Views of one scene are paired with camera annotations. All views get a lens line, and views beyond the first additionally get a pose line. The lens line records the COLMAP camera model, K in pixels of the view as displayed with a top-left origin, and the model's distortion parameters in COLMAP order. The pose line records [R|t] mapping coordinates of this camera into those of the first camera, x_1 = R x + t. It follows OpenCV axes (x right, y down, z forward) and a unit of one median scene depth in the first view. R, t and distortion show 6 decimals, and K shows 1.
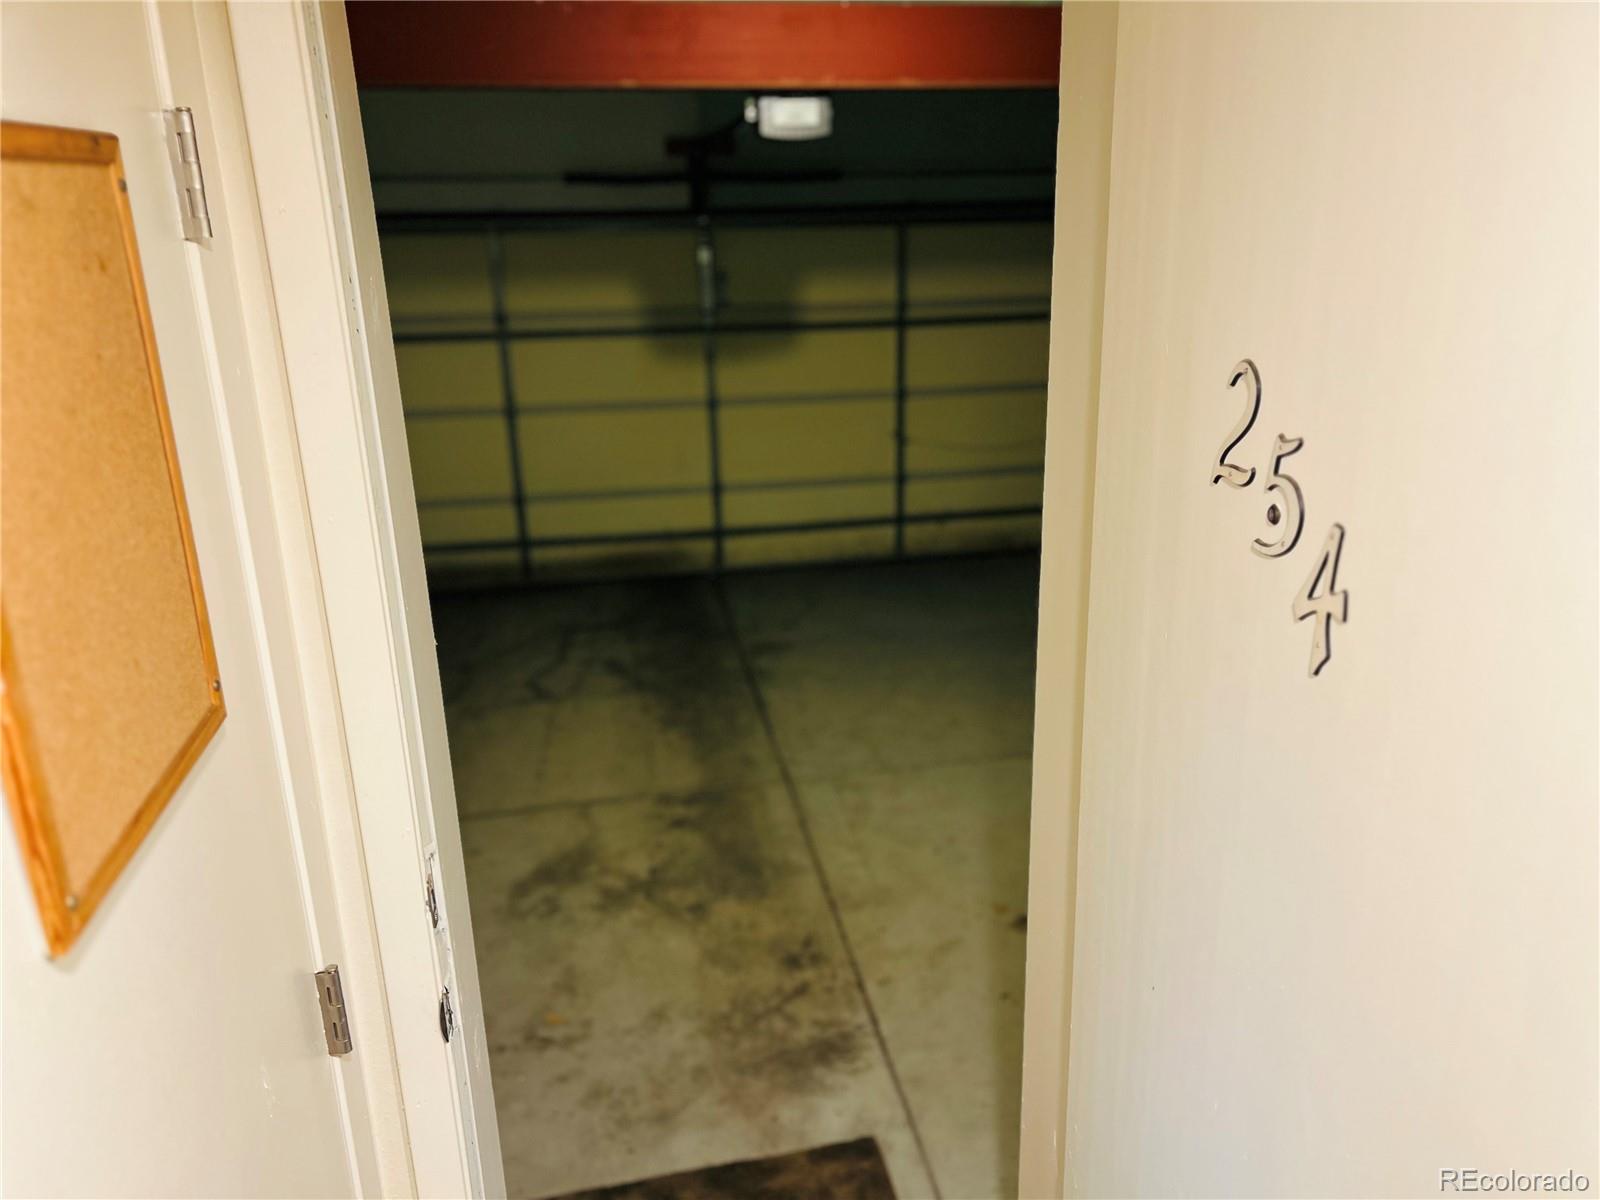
lens RADIAL K [[1192.2, 0, 803.3], [0, 1192.2, 610.9], [0, 0, 1]] dist [0.064258, -0.094556]
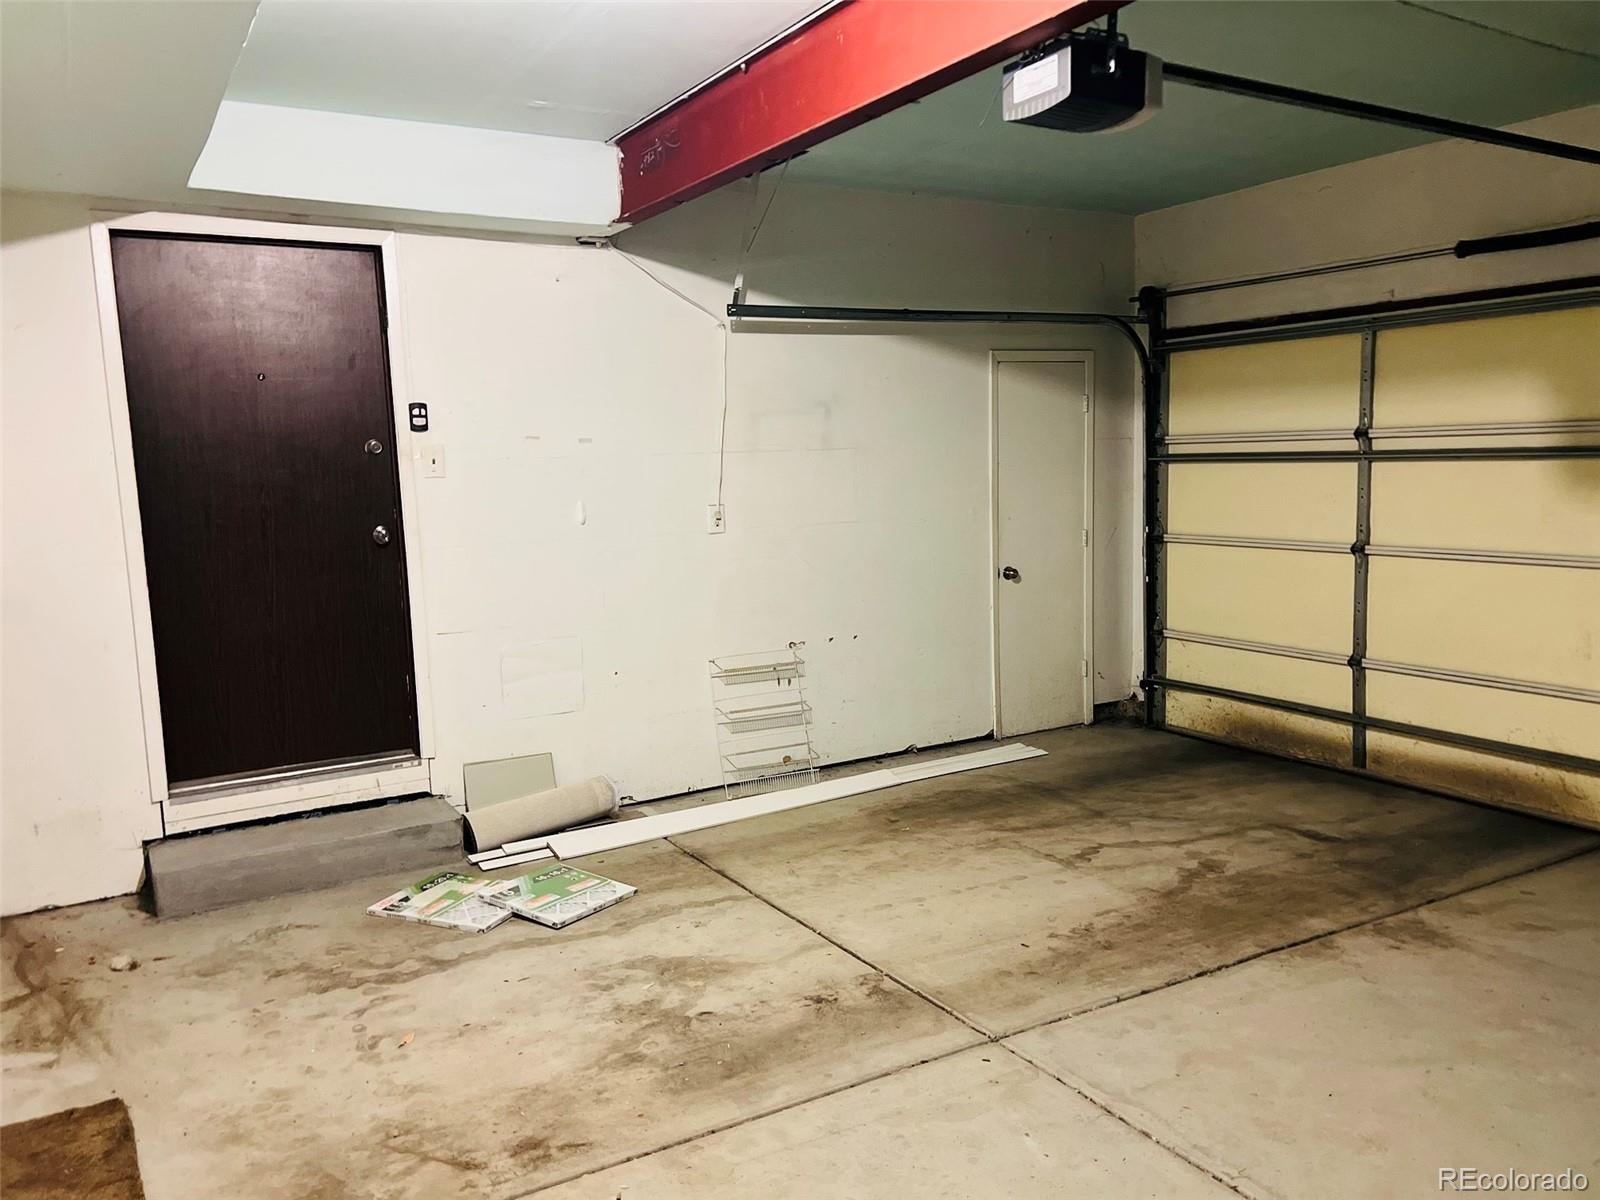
lens RADIAL K [[1184.8, 0, 800.5], [0, 1184.8, 598.1], [0, 0, 1]] dist [0.008796, 0.003819]
pose [[0.349905, 0.125911, -0.928285, 0.480666], [-0.272266, 0.961819, 0.027833, -0.077805], [0.896347, 0.243001, 0.370826, 0.525732]]
